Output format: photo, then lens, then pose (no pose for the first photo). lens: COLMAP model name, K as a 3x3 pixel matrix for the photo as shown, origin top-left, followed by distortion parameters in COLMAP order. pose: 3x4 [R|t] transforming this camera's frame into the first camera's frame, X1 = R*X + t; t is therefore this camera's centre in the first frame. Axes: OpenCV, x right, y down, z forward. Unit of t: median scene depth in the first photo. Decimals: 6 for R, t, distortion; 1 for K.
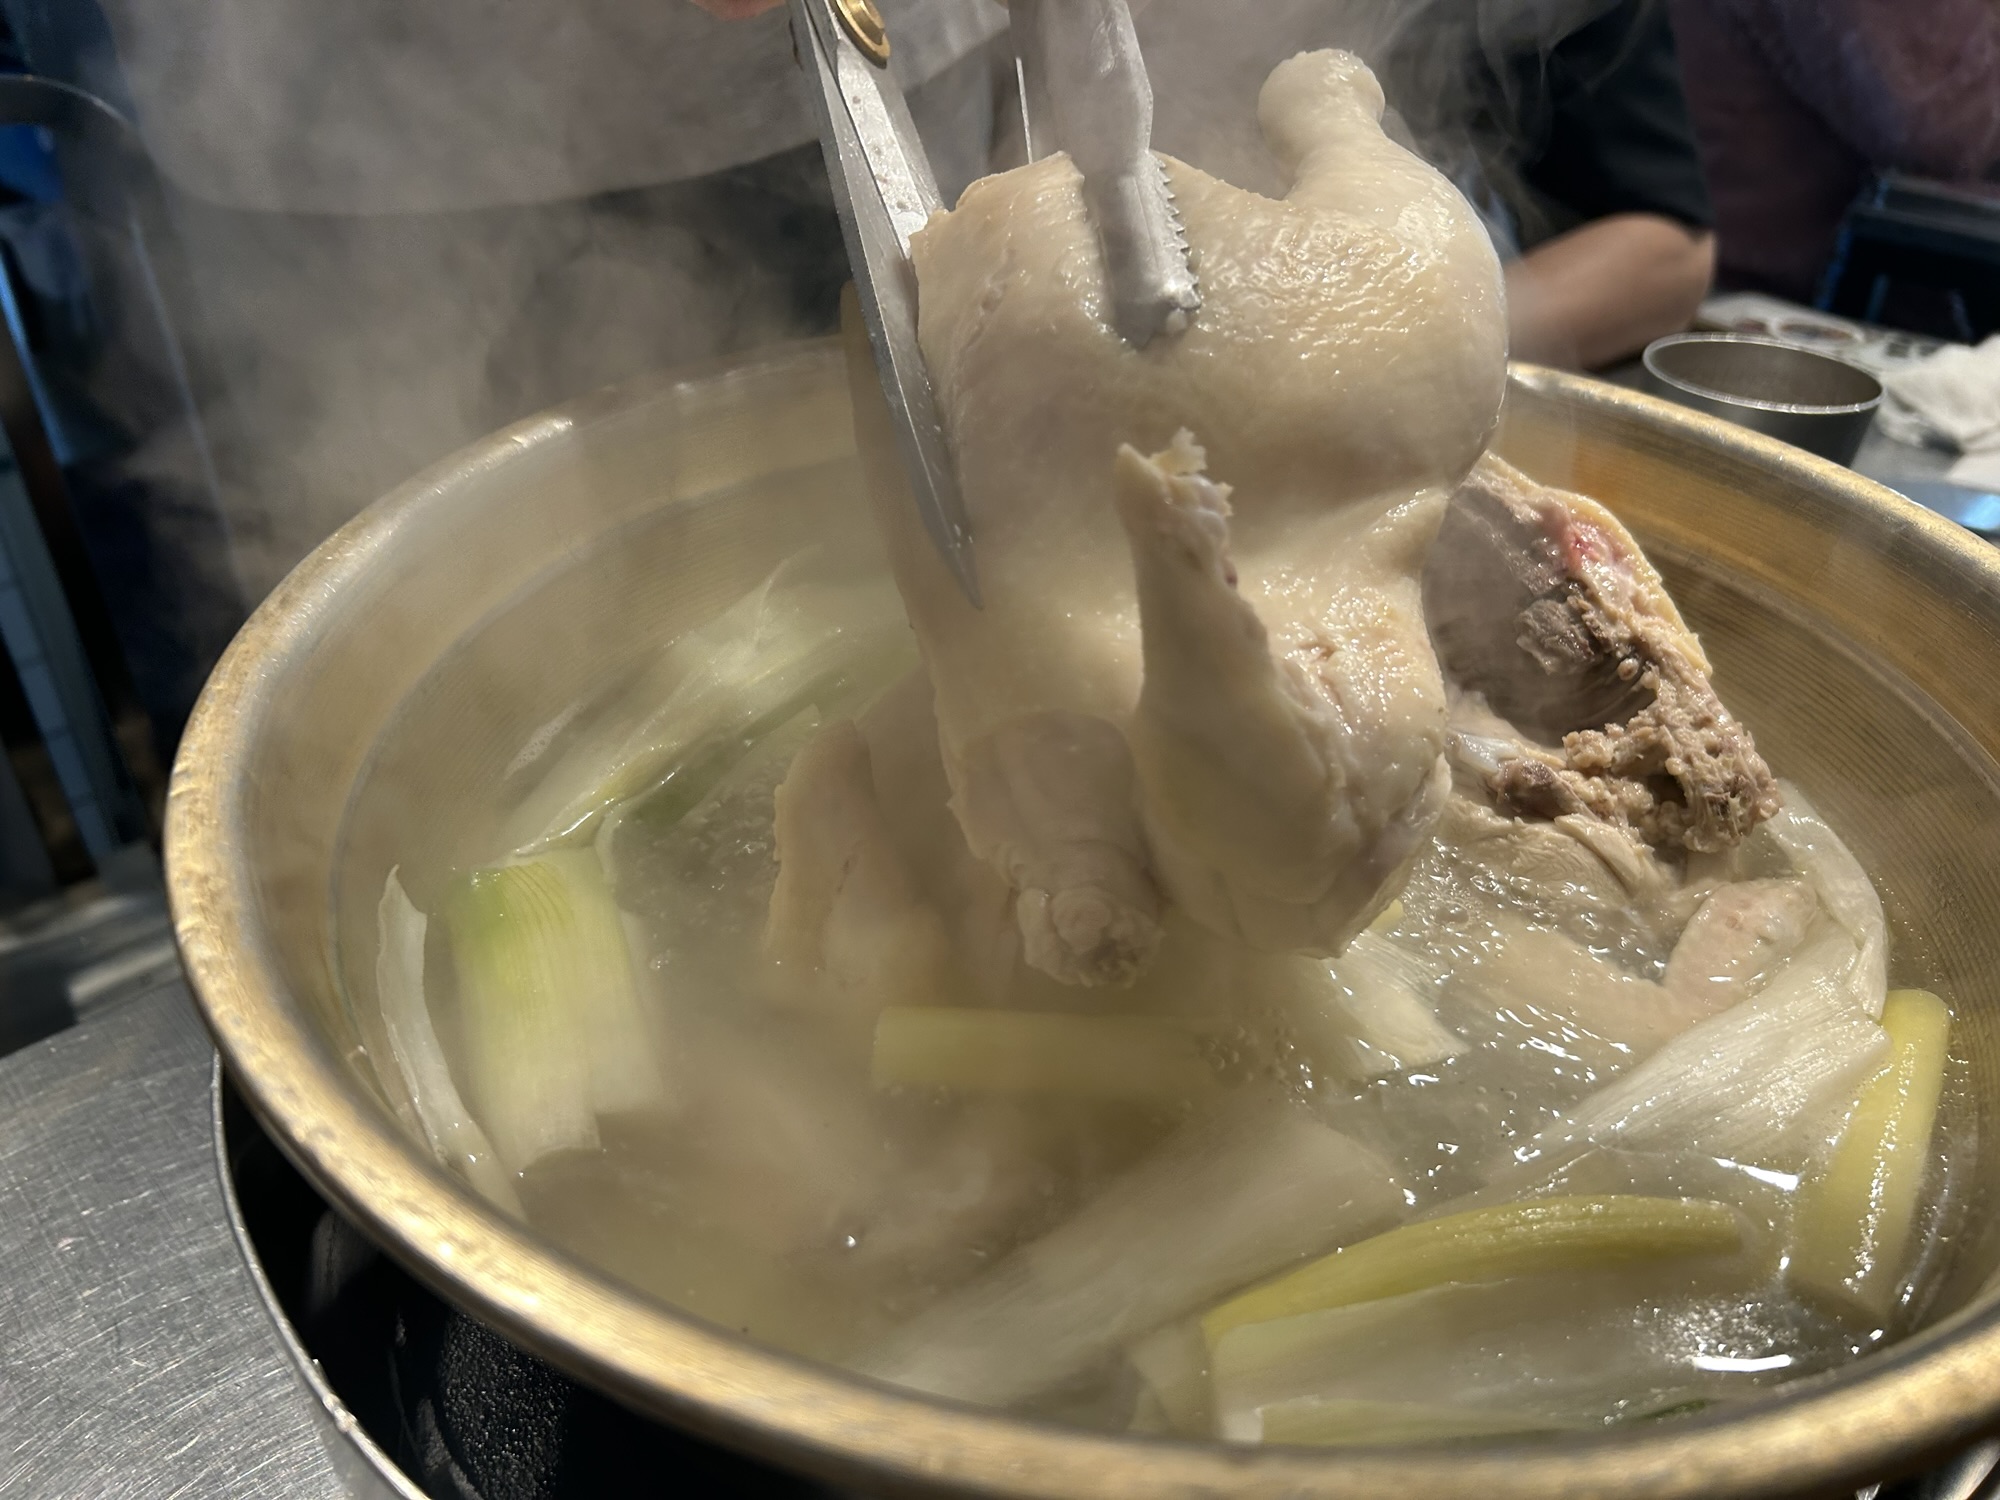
lens RADIAL K [[1523.0, 0, 999.8], [0, 1523.0, 727.7], [0, 0, 1]] dist [-0.065243, 0.010263]
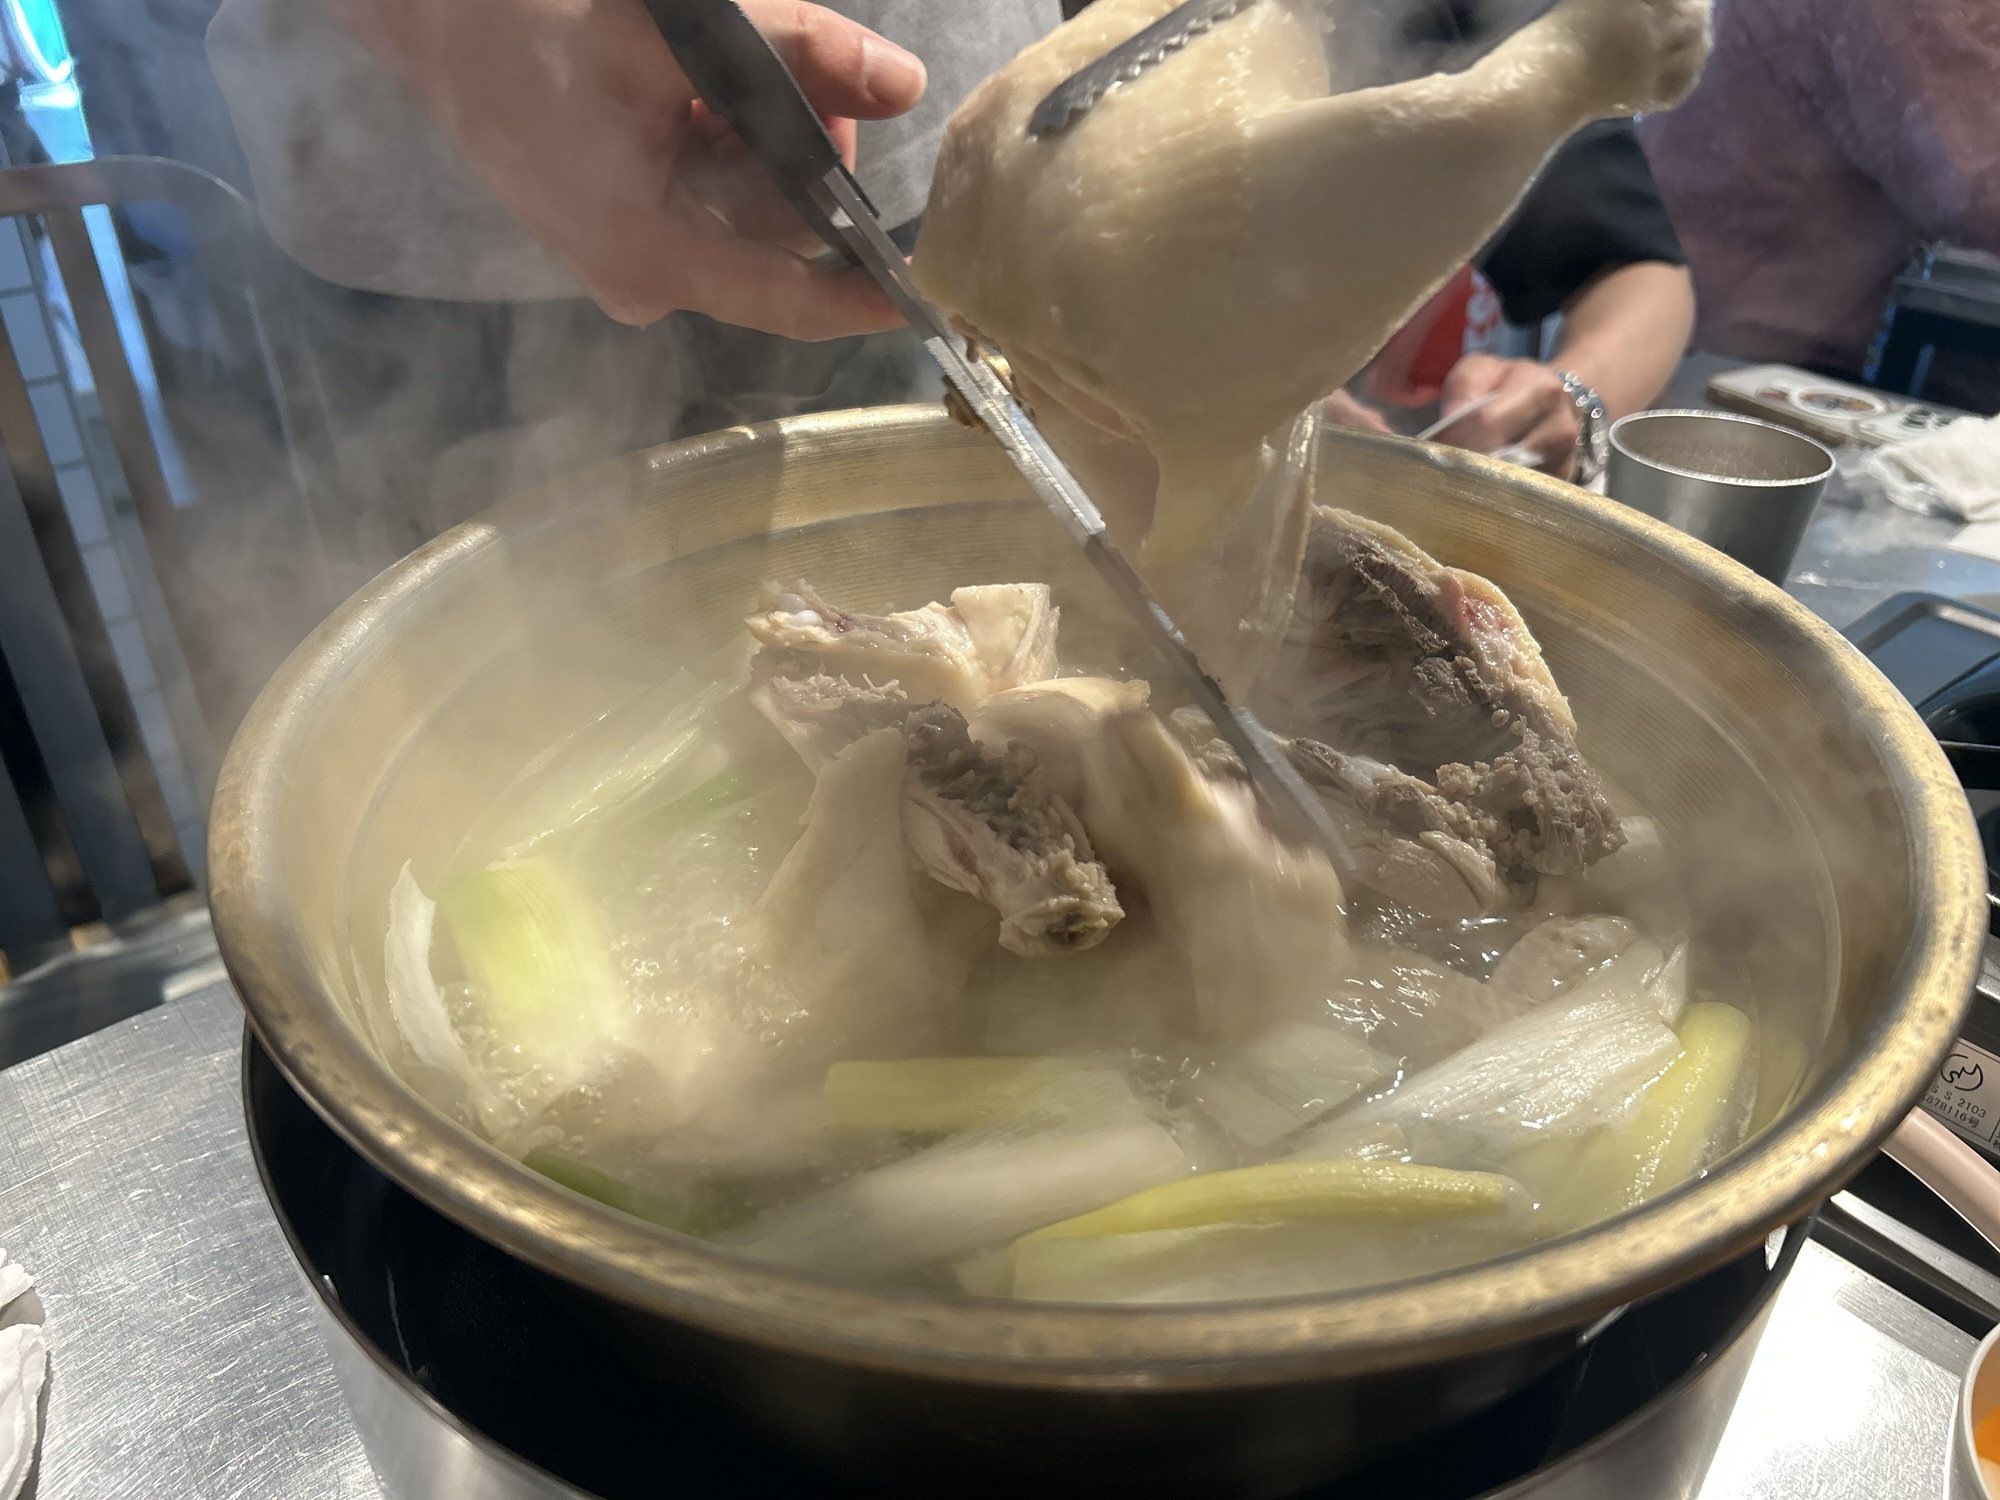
lens RADIAL K [[1513.3, 0, 1000.0], [0, 1513.3, 750.0], [0, 0, 1]] dist [-0.038783, 0.001683]
pose [[0.997650, 0.022393, -0.064751, 0.099139], [-0.023681, 0.999535, -0.019203, 0.012163], [0.064291, 0.020691, 0.997717, -0.111694]]
